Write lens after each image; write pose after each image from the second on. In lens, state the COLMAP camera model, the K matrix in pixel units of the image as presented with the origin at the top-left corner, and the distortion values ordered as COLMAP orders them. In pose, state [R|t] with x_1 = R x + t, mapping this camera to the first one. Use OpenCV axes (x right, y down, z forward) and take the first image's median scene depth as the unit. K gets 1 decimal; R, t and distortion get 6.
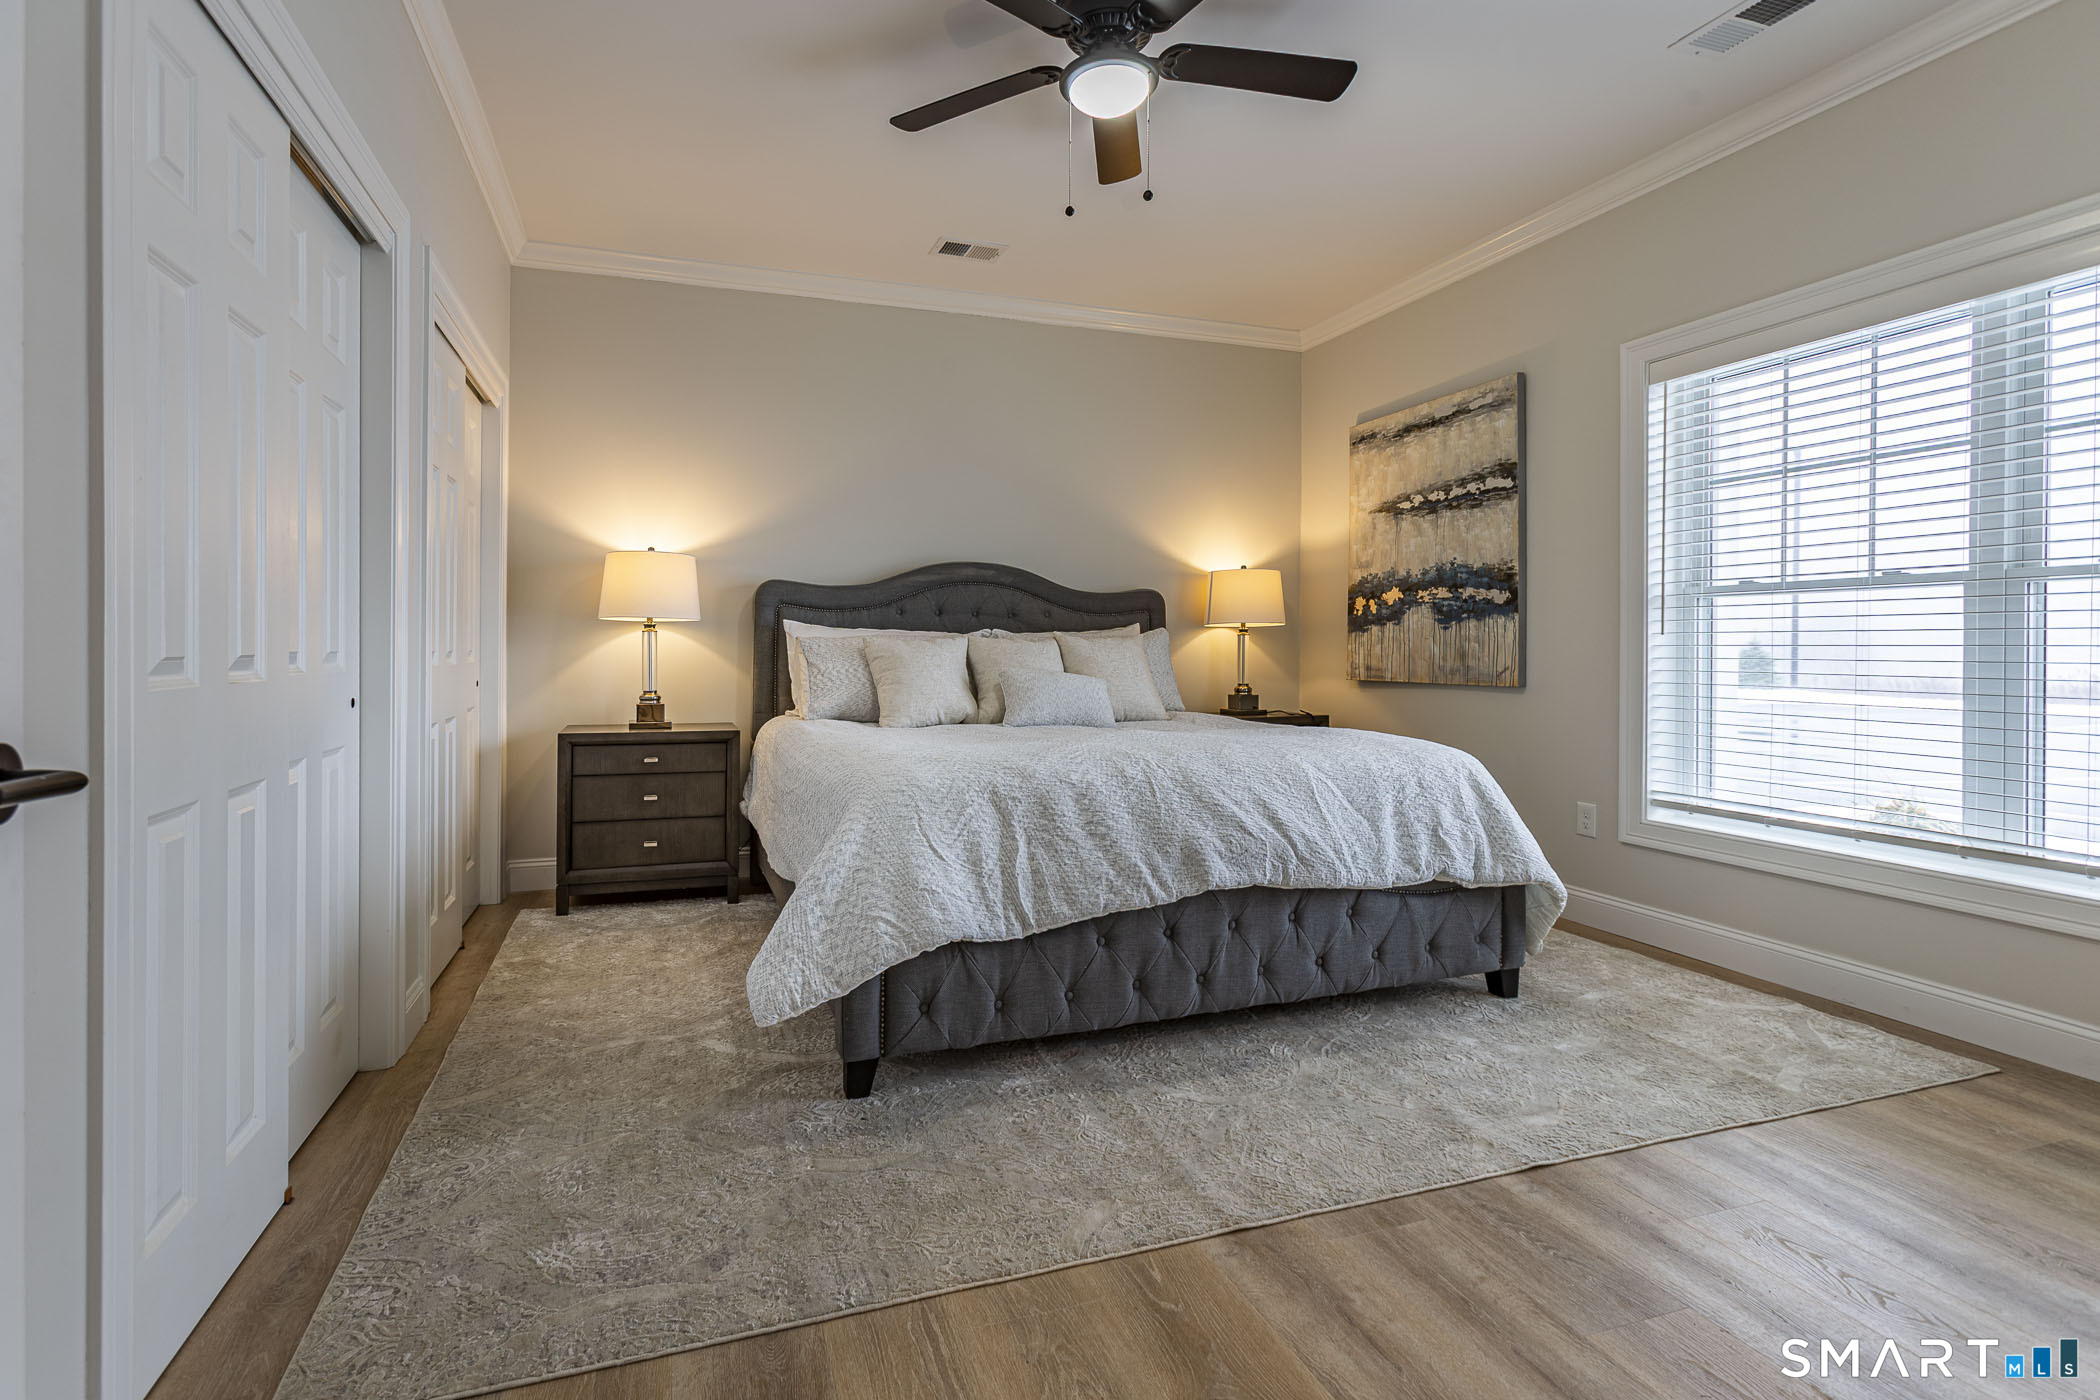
lens RADIAL K [[970.6, 0, 968.4], [0, 970.6, 656.2], [0, 0, 1]] dist [-0.003639, 0.000389]
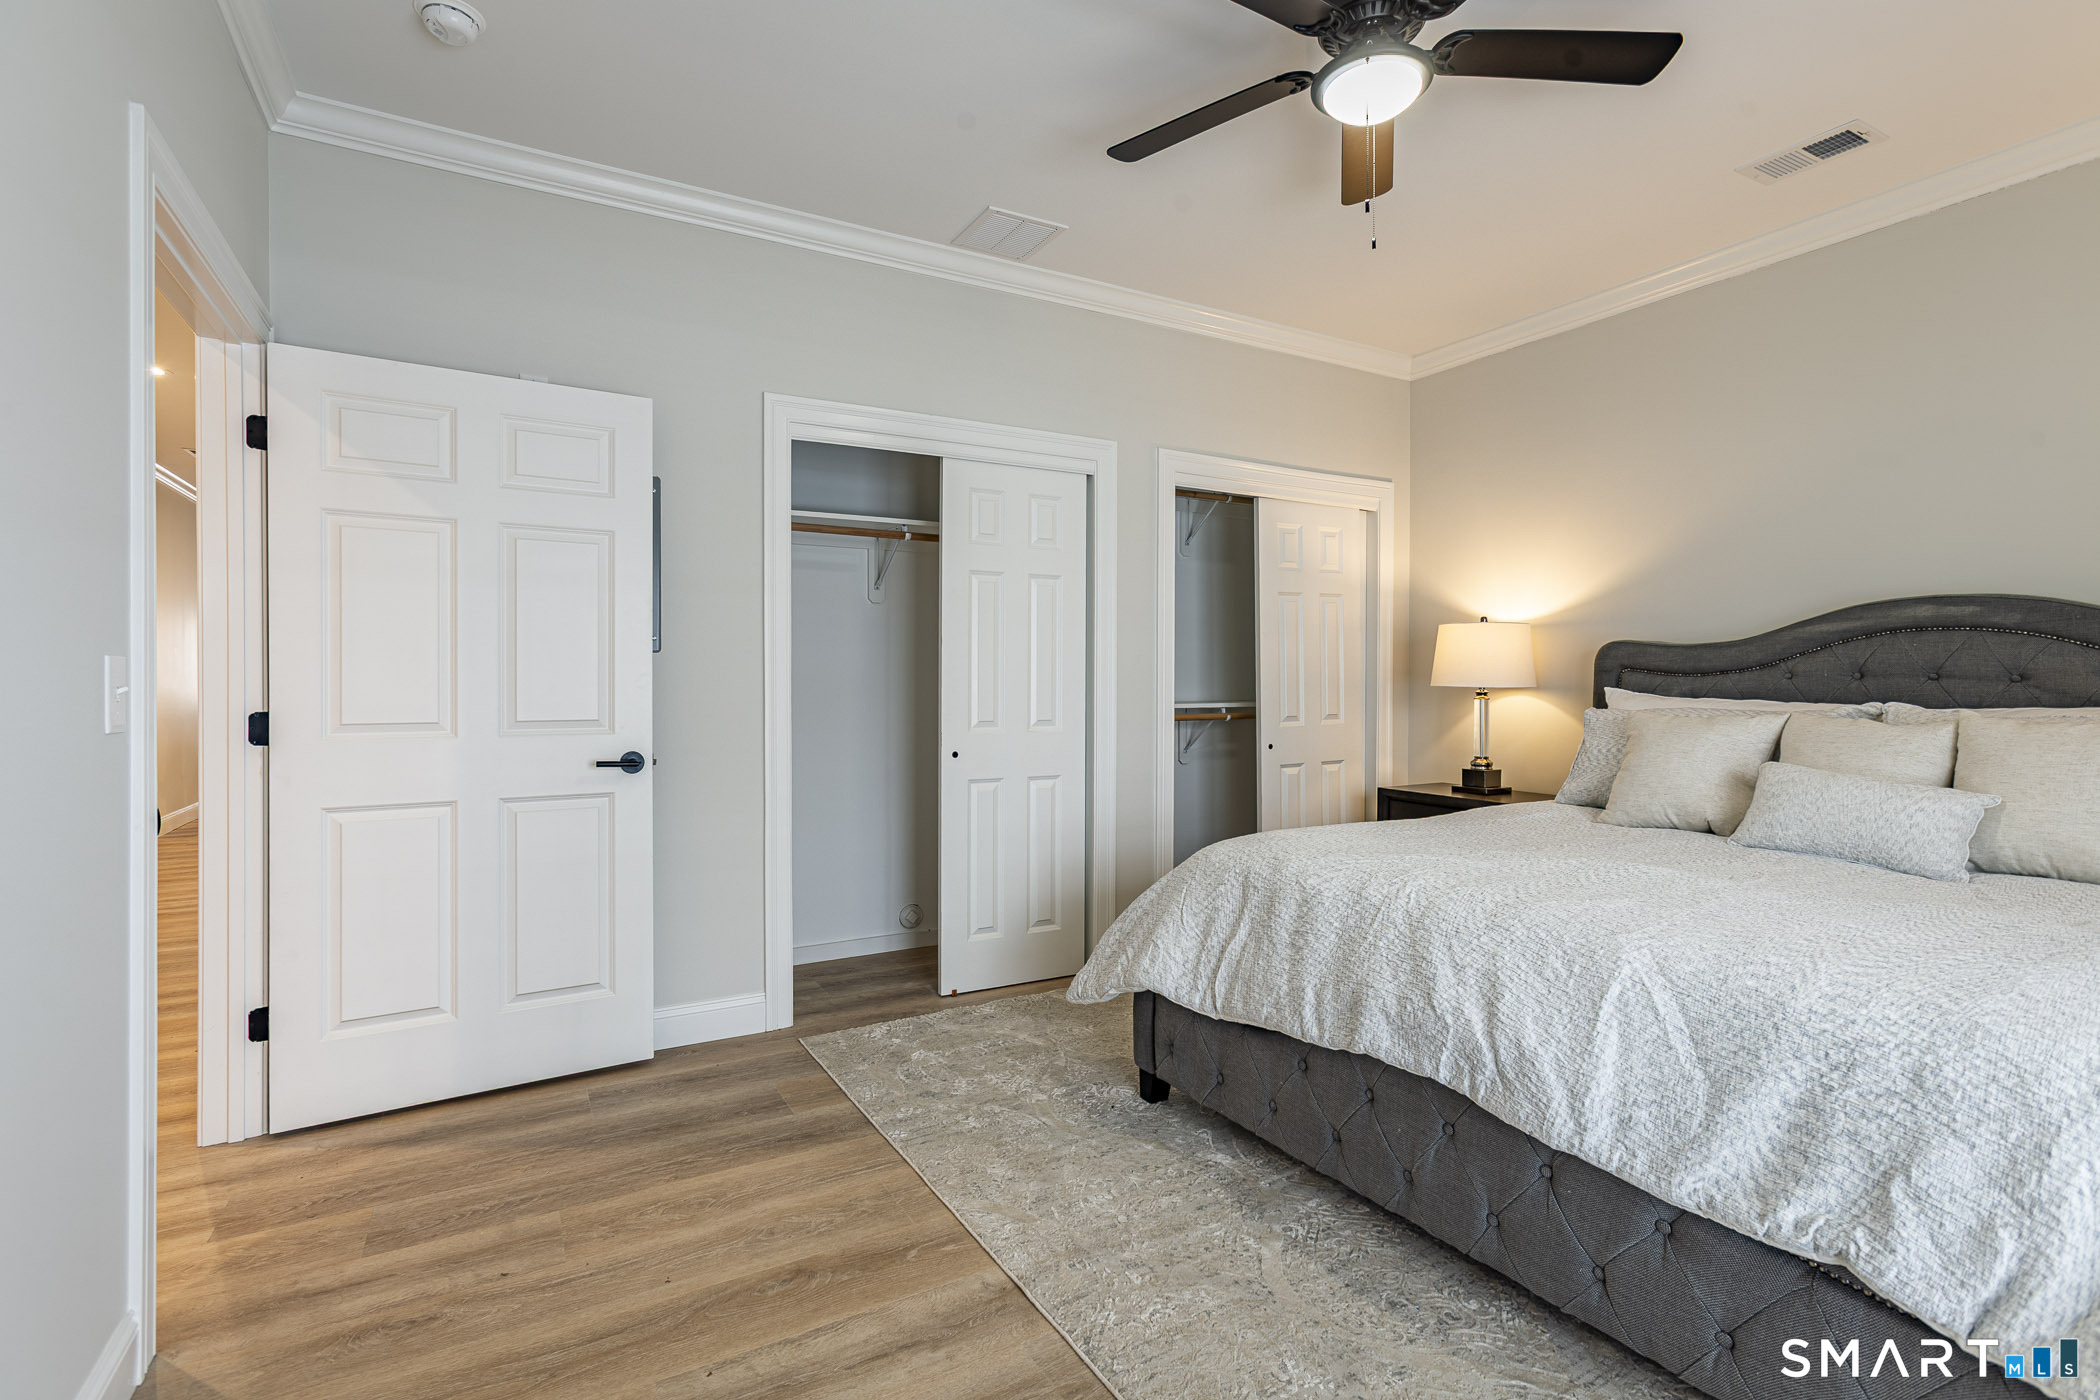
lens RADIAL K [[946.2, 0, 1048.7], [0, 946.2, 685.8], [0, 0, 1]] dist [0.000771, 0.000886]
pose [[0.223407, 0.002486, -0.974722, 0.873410], [-0.011107, 0.999938, 0.000005, -0.055053], [0.974662, 0.010825, 0.223421, 0.521256]]
